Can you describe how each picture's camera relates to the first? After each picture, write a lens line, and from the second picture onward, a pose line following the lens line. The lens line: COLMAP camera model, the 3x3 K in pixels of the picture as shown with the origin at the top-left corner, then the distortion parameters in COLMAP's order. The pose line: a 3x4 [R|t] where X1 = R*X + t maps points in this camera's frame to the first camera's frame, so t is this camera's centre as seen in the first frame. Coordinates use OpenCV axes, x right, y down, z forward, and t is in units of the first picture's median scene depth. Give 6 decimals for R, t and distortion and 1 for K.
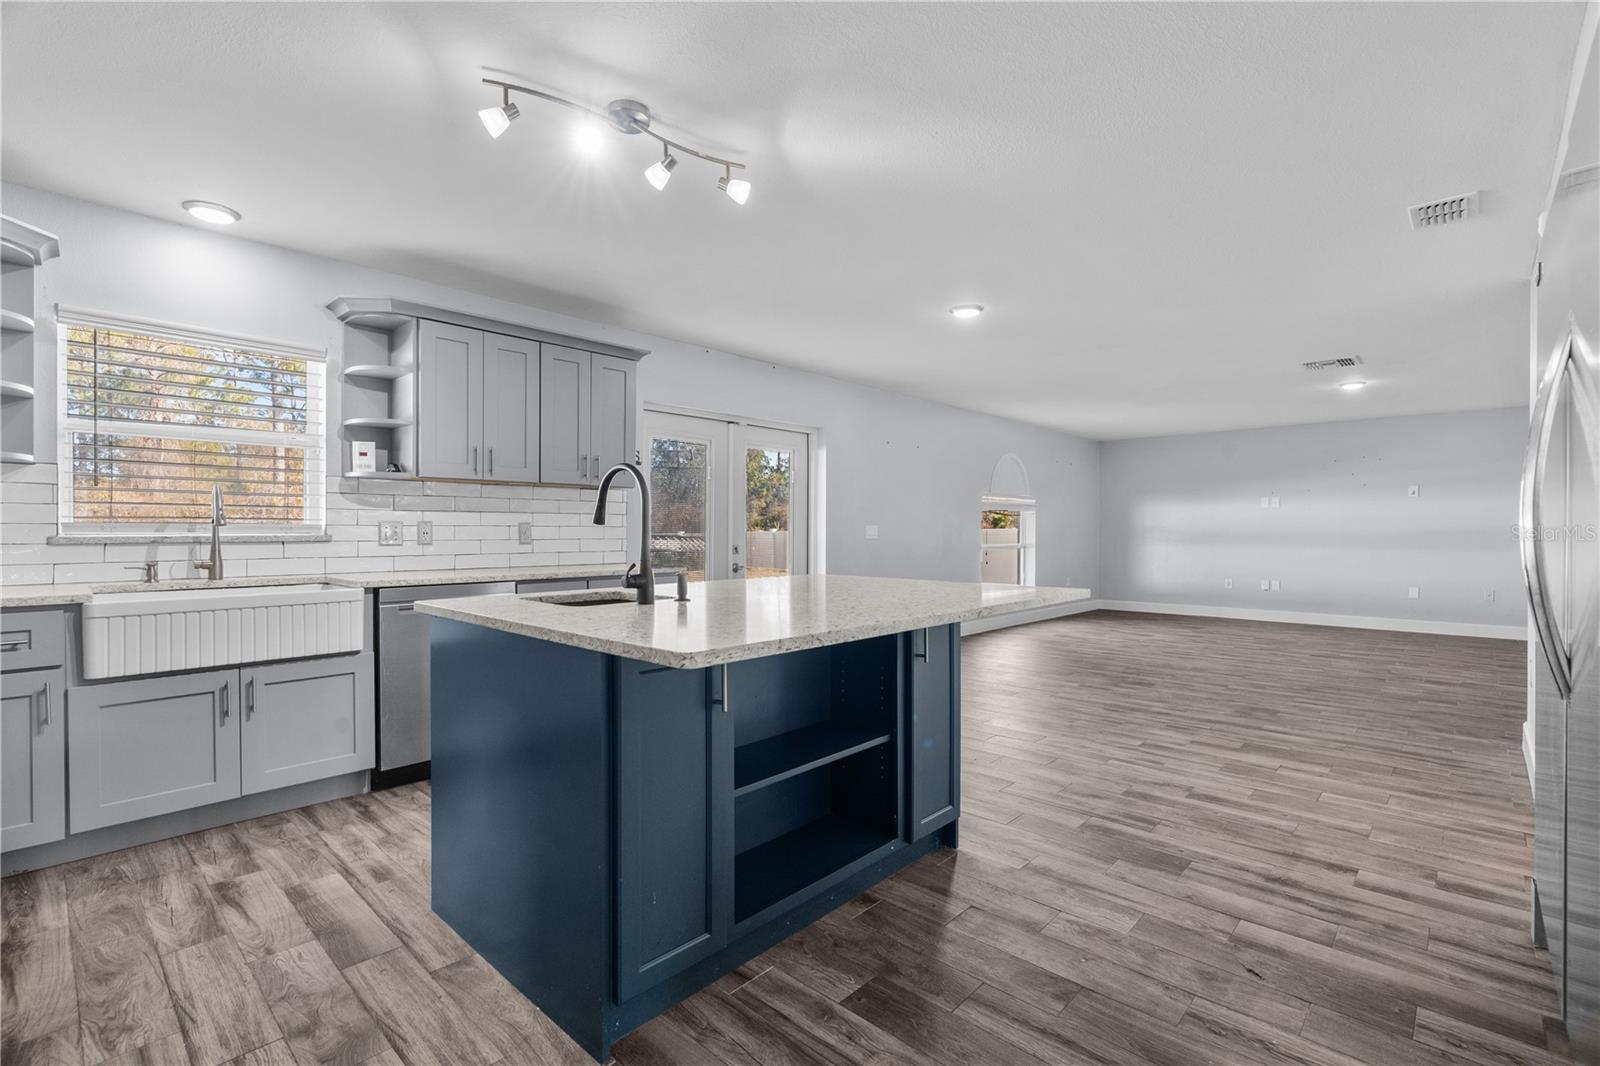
lens RADIAL K [[727.3, 0, 794.7], [0, 727.3, 532.3], [0, 0, 1]] dist [-0.005296, 0.001509]
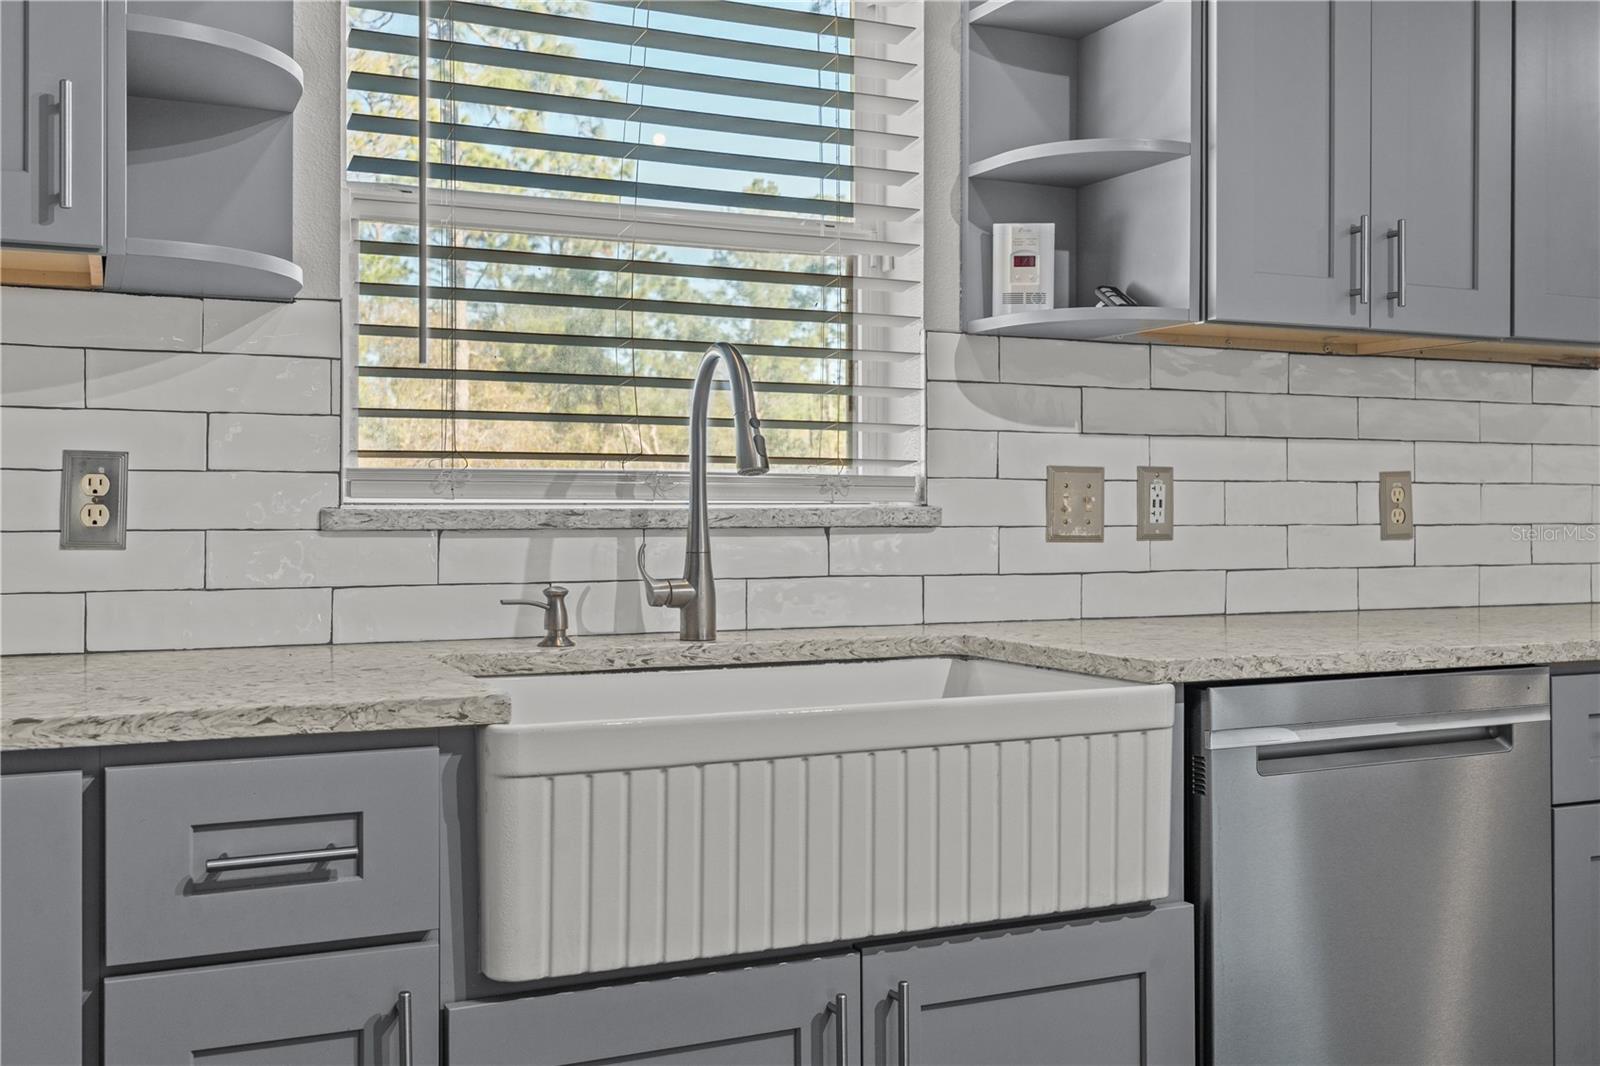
lens RADIAL K [[1535.1, 0, 779.3], [0, 1535.1, 491.6], [0, 0, 1]] dist [0.007675, 0.000000]
pose [[0.929664, -0.007666, -0.368329, -0.514990], [0.000701, 0.999818, -0.019040, 0.011210], [0.368408, 0.017442, 0.929500, 0.368281]]
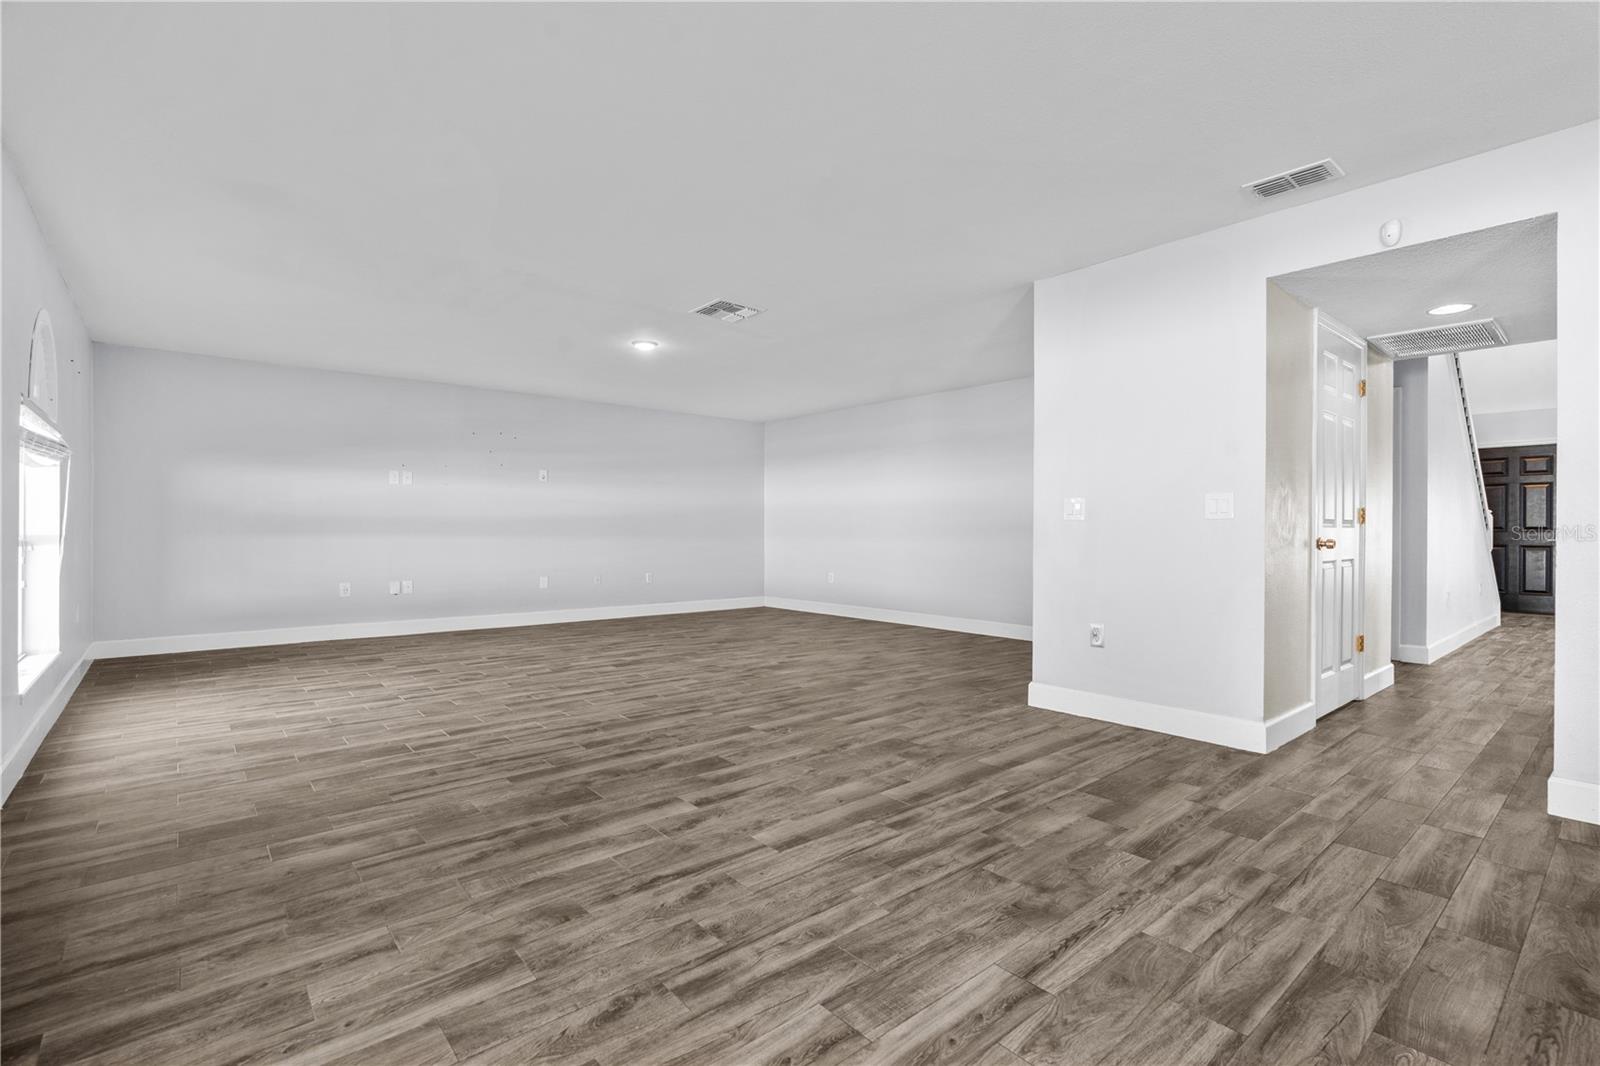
lens RADIAL K [[727.3, 0, 793.8], [0, 727.3, 541.9], [0, 0, 1]] dist [-0.005296, 0.001509]
pose [[0.109384, -0.018064, 0.993835, -0.165571], [-0.000867, 0.999833, 0.018269, 0.033833], [-0.993999, -0.002860, 0.109350, 1.514254]]
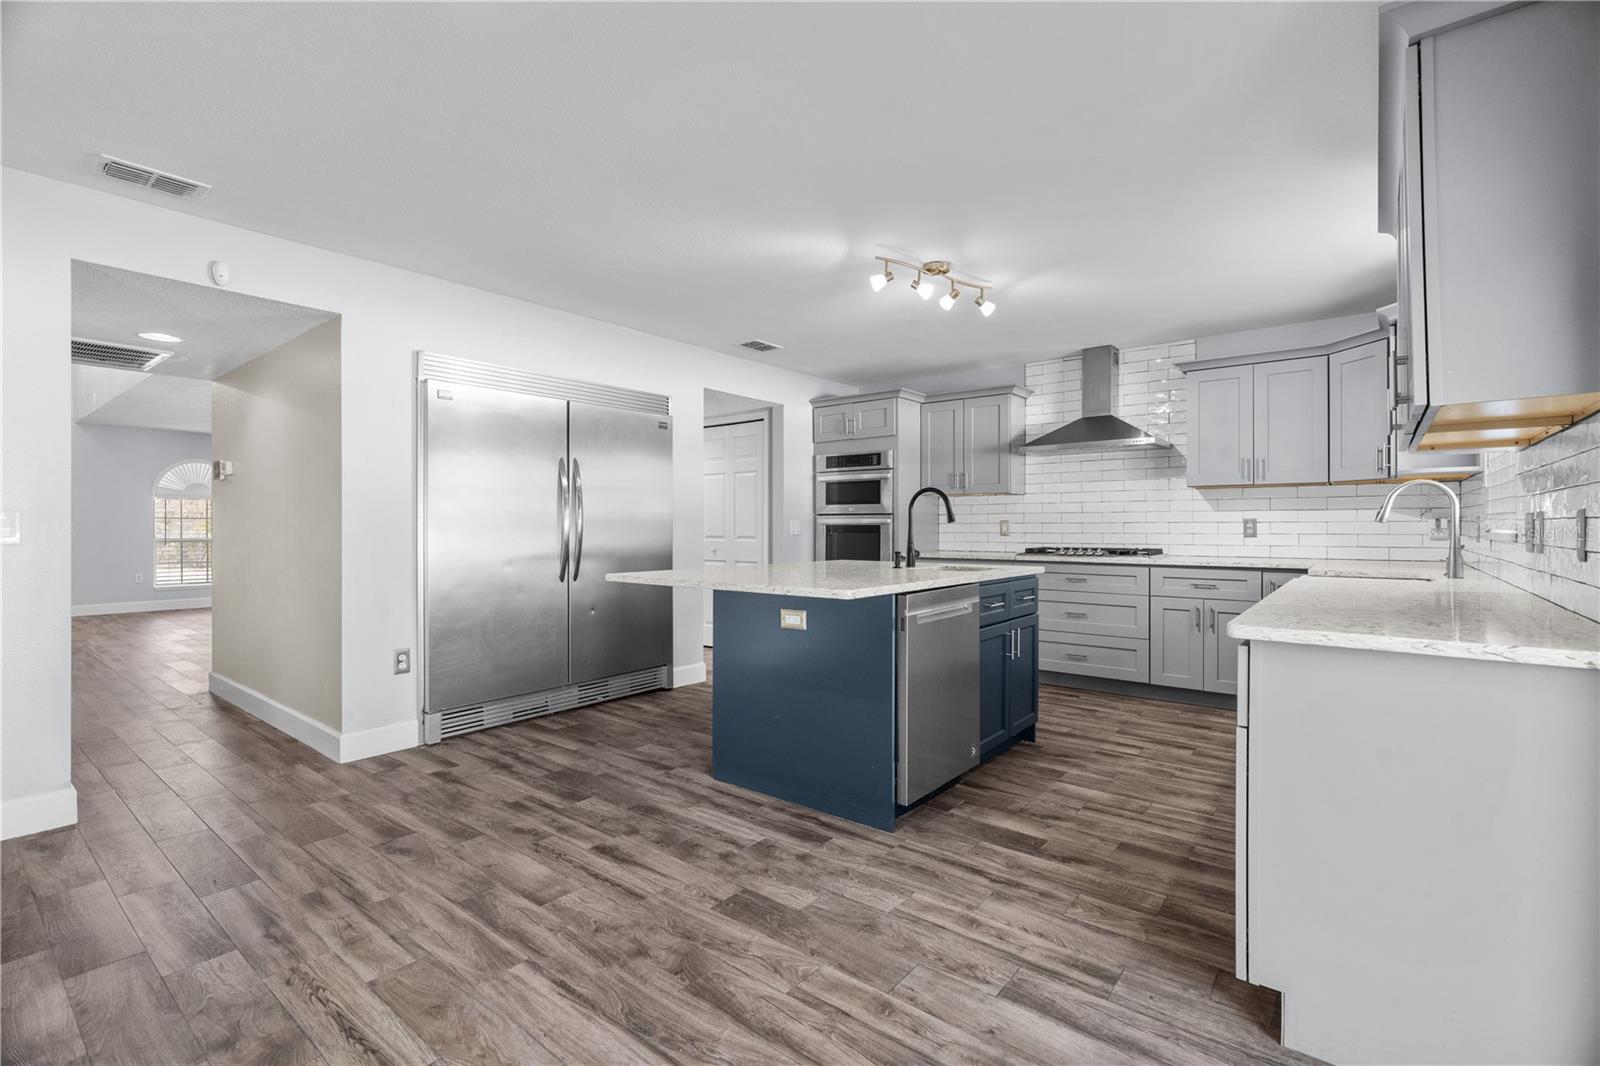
lens RADIAL K [[727.3, 0, 797.3], [0, 727.3, 525.6], [0, 0, 1]] dist [-0.005296, 0.001509]
pose [[-0.996727, 0.000069, -0.080837, 0.151556], [-0.000219, 0.999994, 0.003554, -0.007290], [0.080837, 0.003560, -0.996721, 1.905675]]
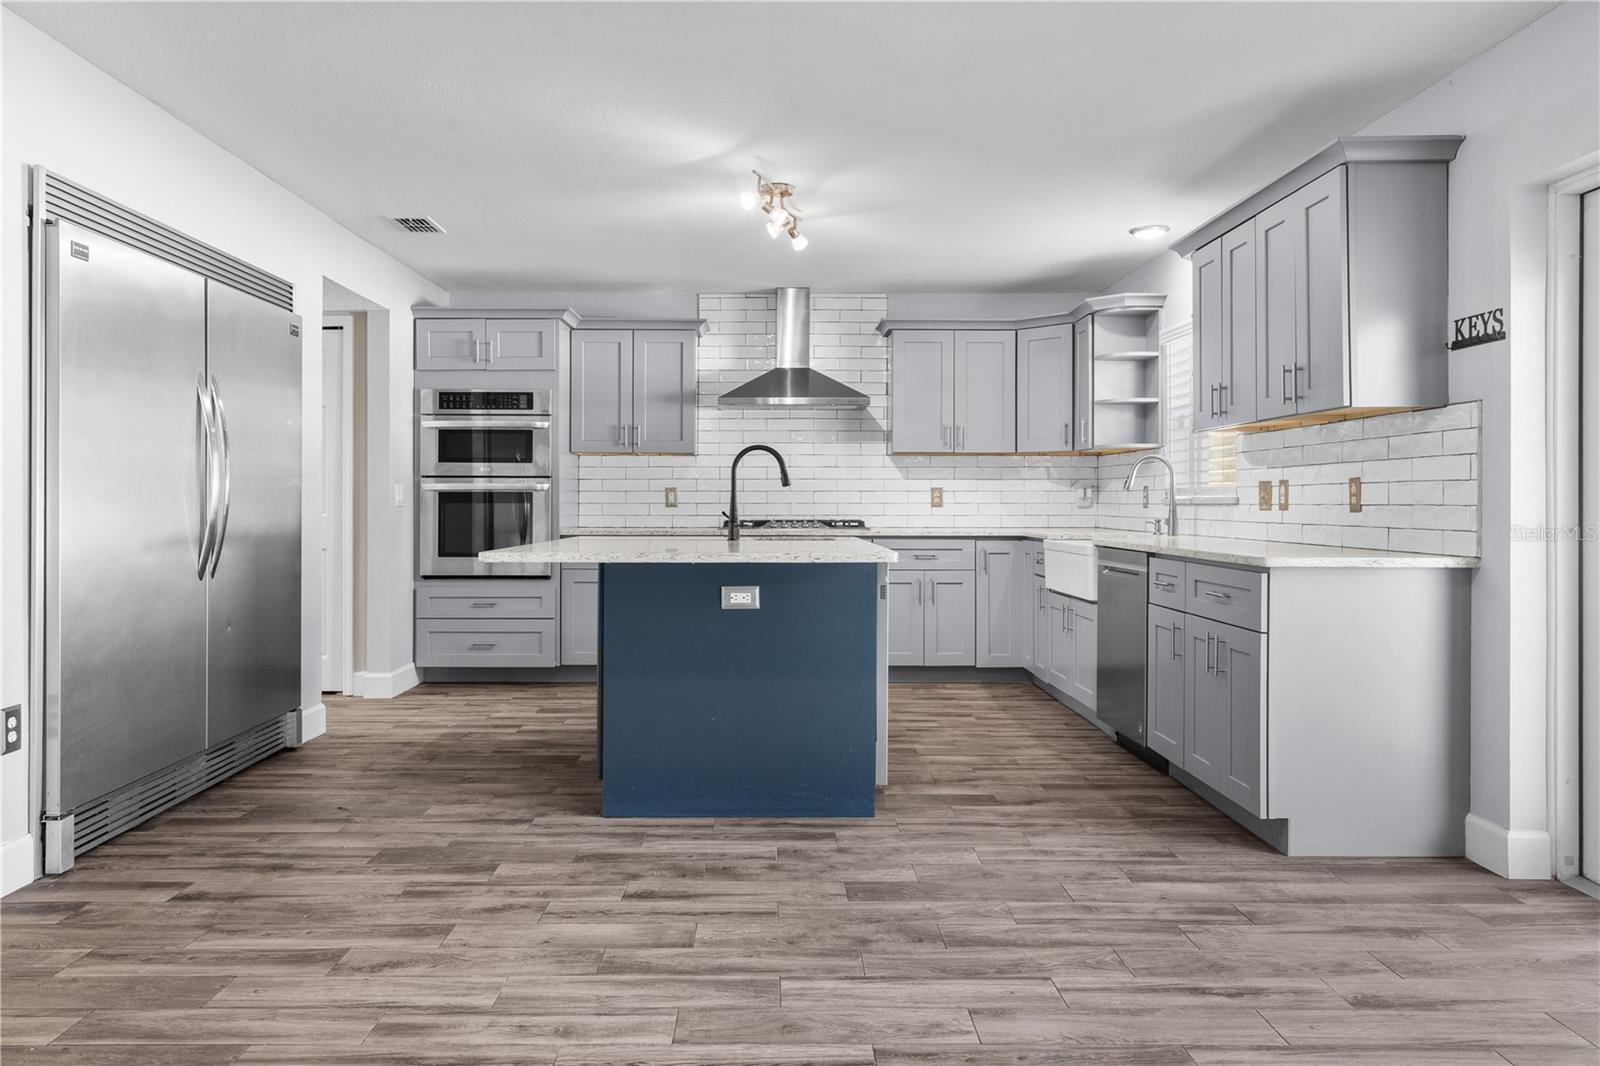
lens RADIAL K [[1097.1, 0, 785.6], [0, 1097.1, 502.6], [0, 0, 1]] dist [0.006873, -0.004706]
pose [[-0.717943, -0.001633, -0.696100, 0.893686], [-0.004172, 0.999989, 0.001958, 0.011718], [0.696089, 0.004310, -0.717943, 1.856375]]
